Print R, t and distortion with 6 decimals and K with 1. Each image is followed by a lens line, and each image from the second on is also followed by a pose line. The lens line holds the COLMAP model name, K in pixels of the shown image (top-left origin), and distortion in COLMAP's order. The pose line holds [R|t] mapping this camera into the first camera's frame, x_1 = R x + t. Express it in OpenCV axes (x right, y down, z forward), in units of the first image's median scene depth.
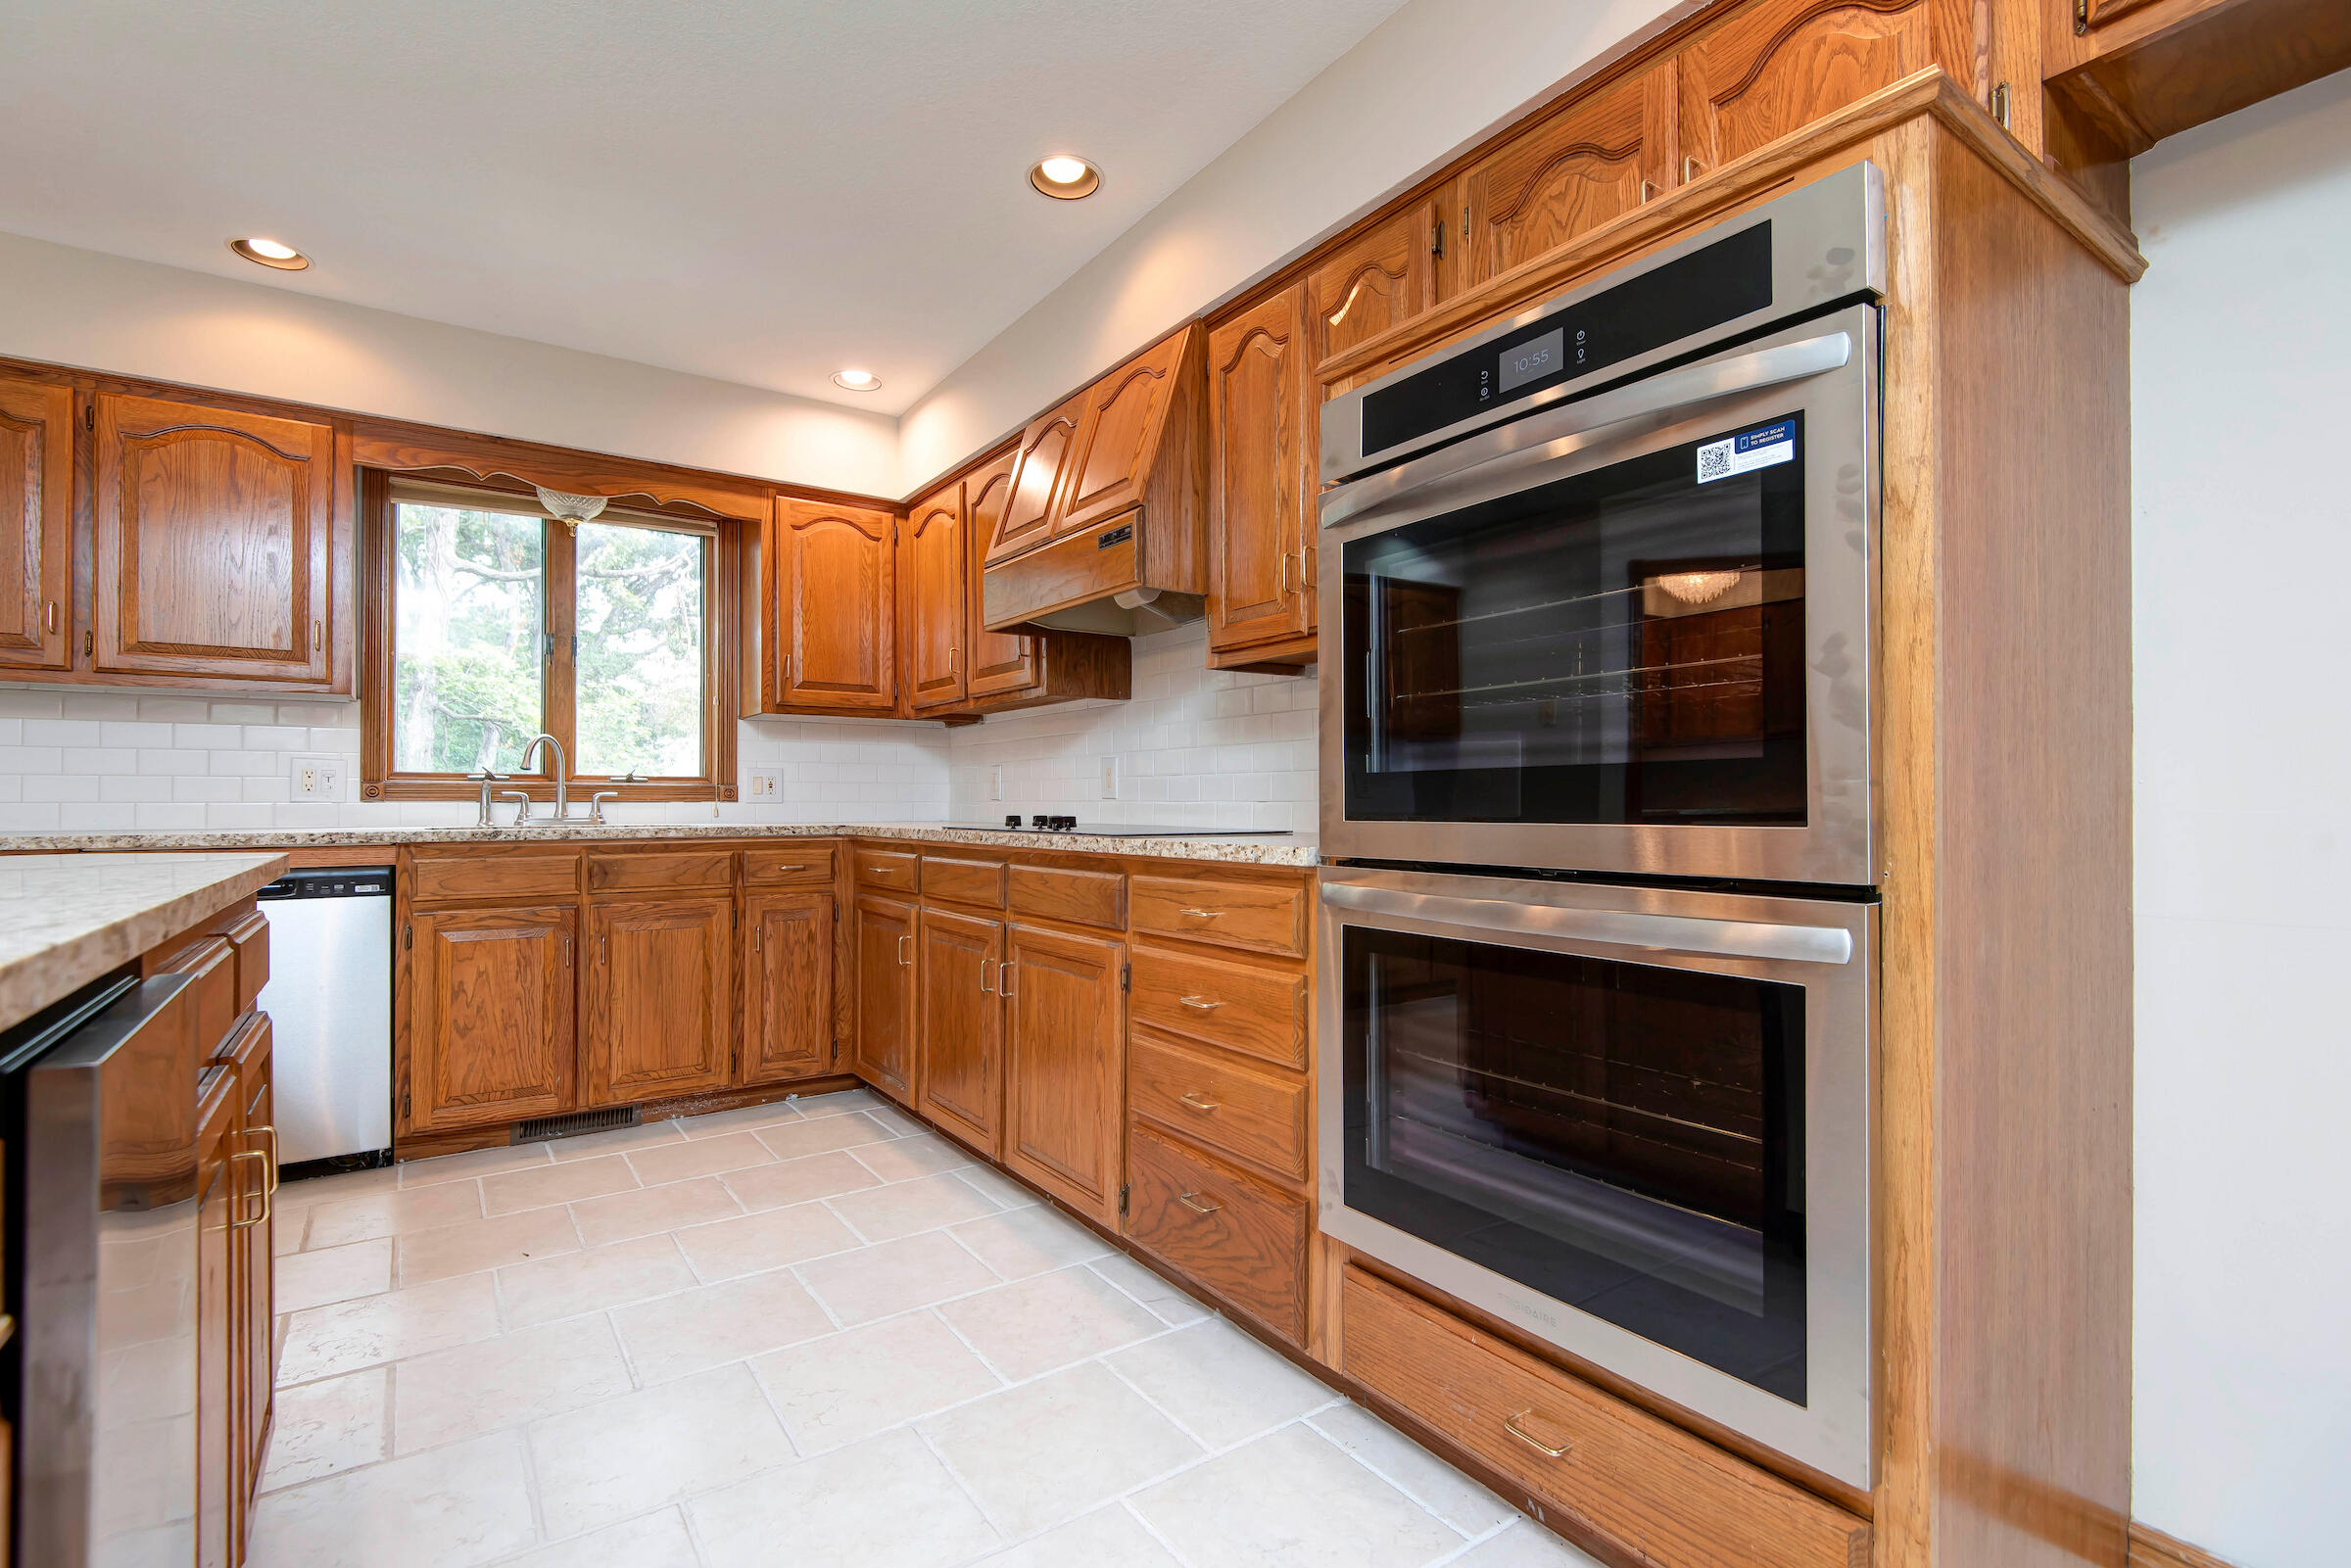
lens RADIAL K [[1072.7, 0, 1174.1], [0, 1072.7, 793.6], [0, 0, 1]] dist [0.022478, -0.006942]
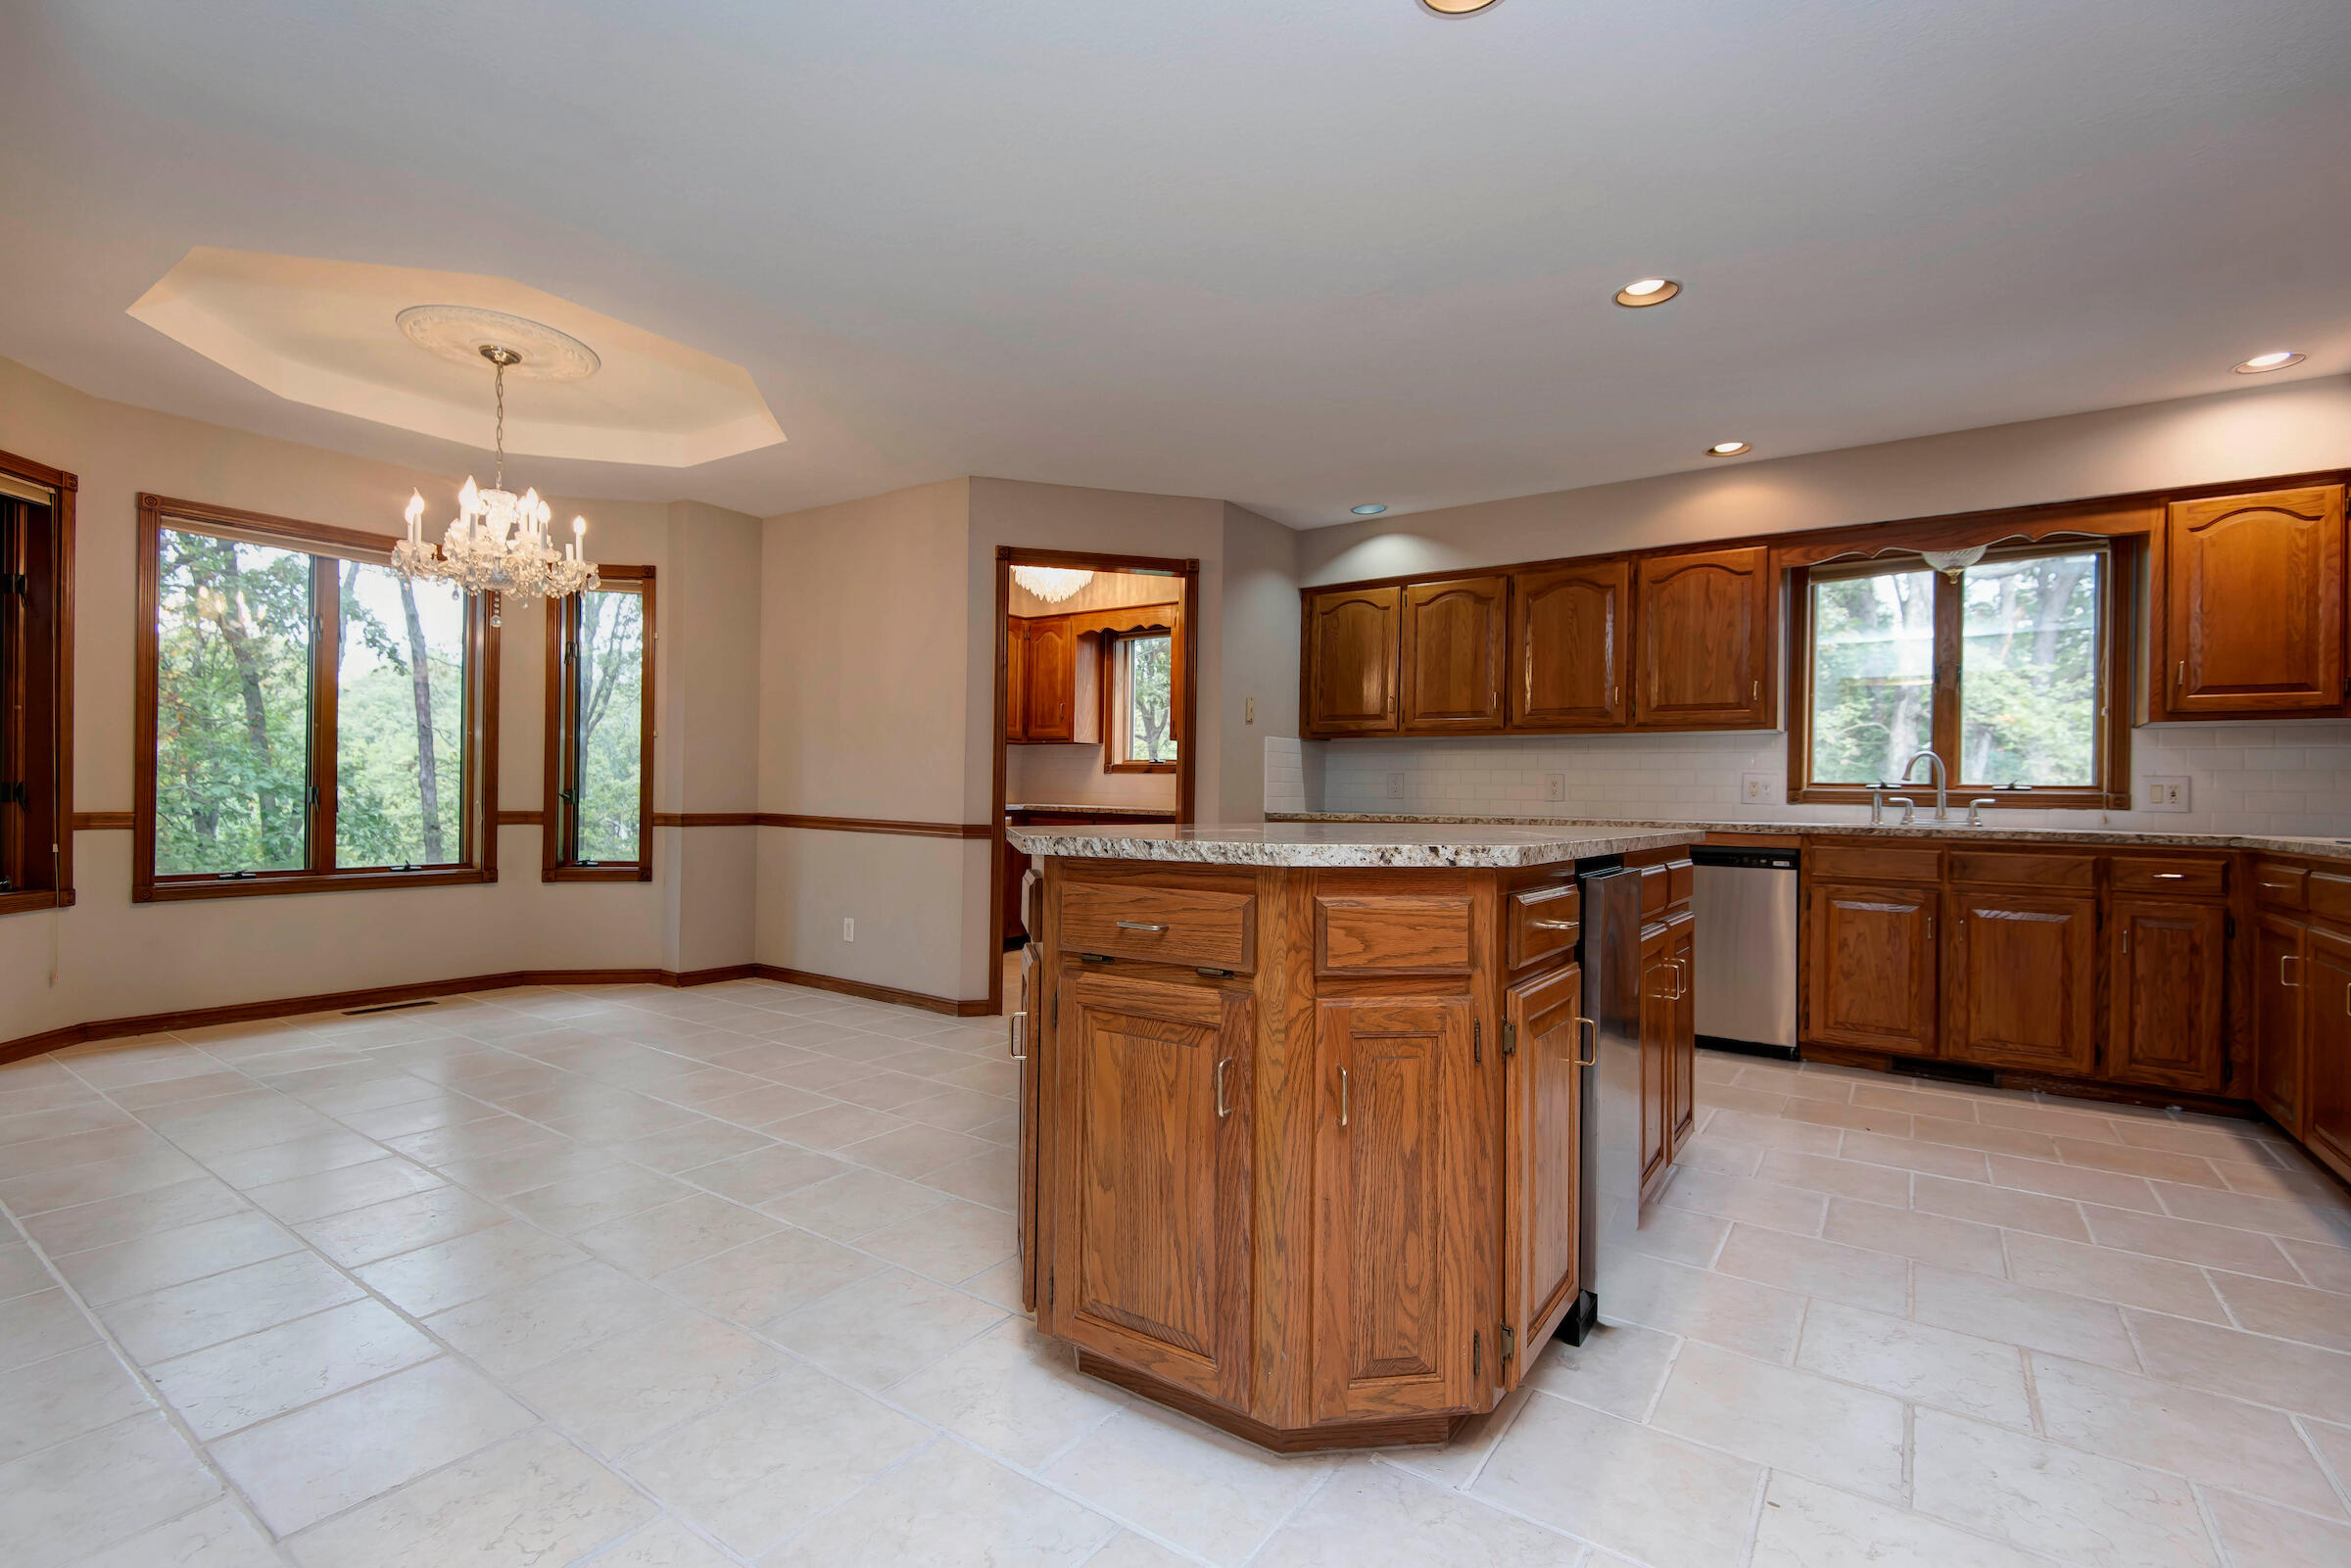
lens RADIAL K [[1072.7, 0, 1174.1], [0, 1072.7, 793.6], [0, 0, 1]] dist [0.022478, -0.006942]
pose [[0.355627, 0.005560, -0.934611, 0.270467], [-0.010294, 0.999945, 0.002032, -0.001164], [0.934571, 0.008898, 0.355665, -0.236356]]
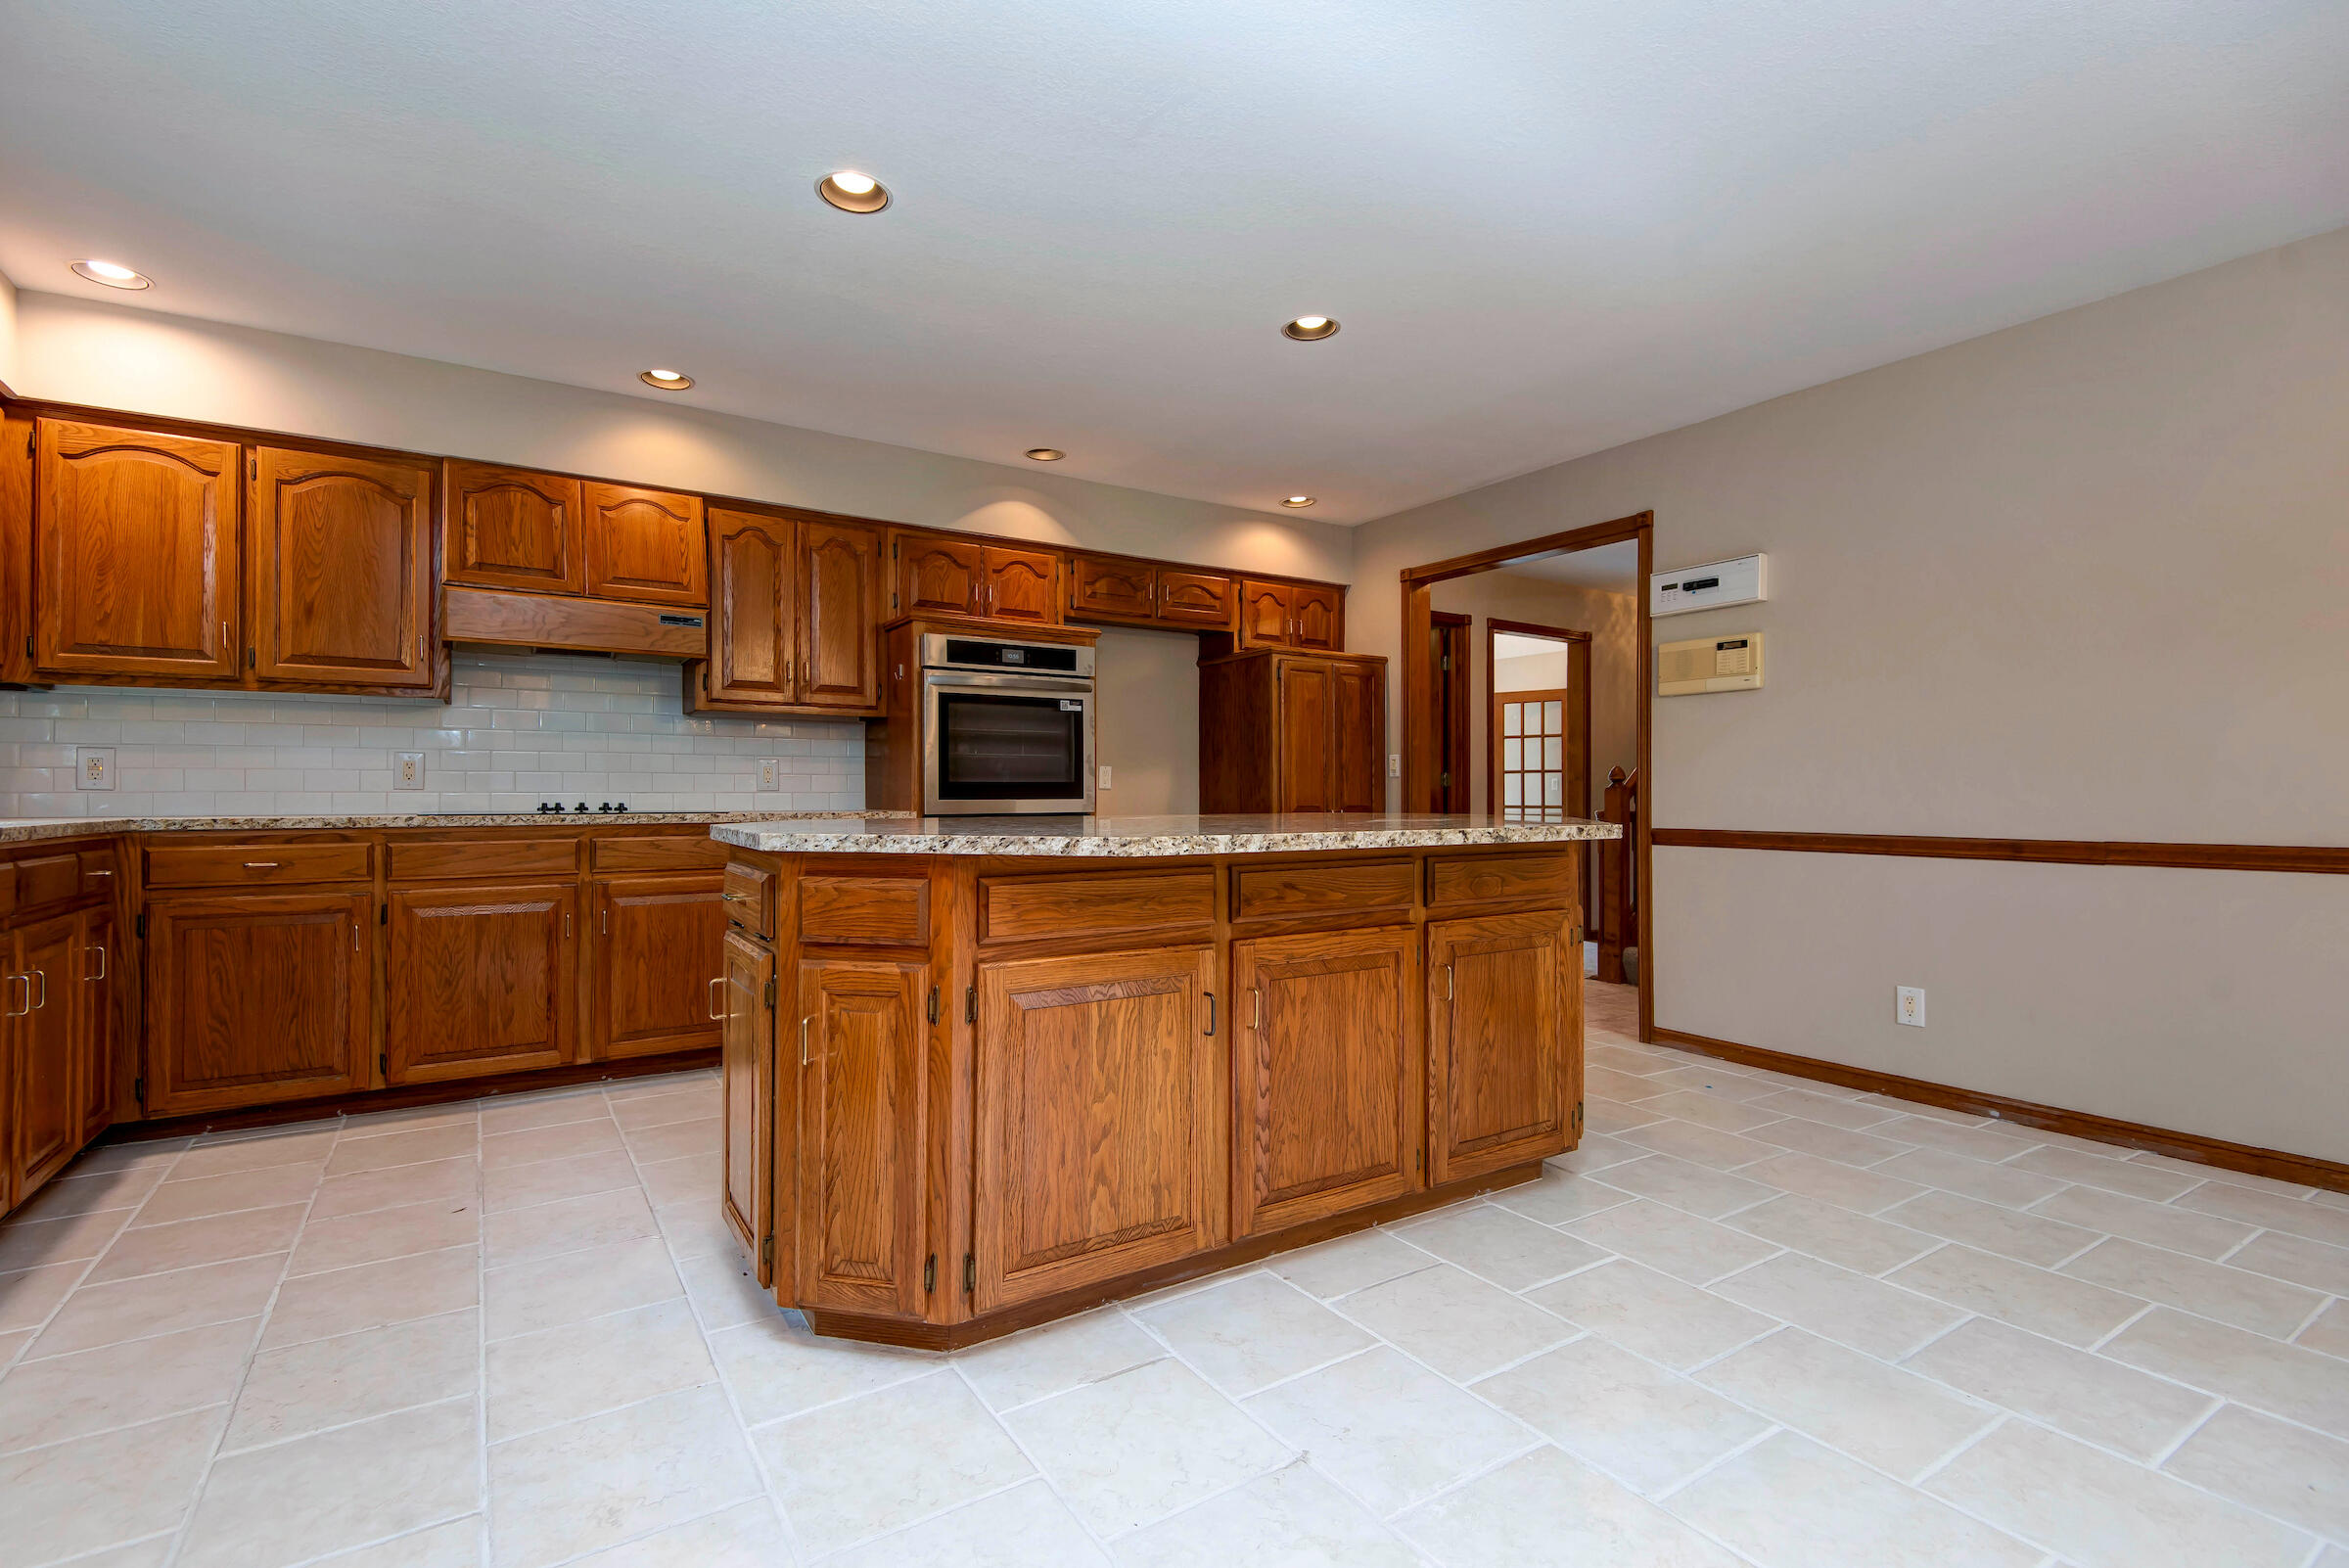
lens RADIAL K [[1071.9, 0, 1173.1], [0, 1071.9, 793.6], [0, 0, 1]] dist [0.022478, -0.006942]
pose [[0.008198, 0.014962, 0.999854, -1.432672], [-0.003578, 0.999882, -0.014933, 0.026209], [-0.999960, -0.003455, 0.008250, 0.251940]]
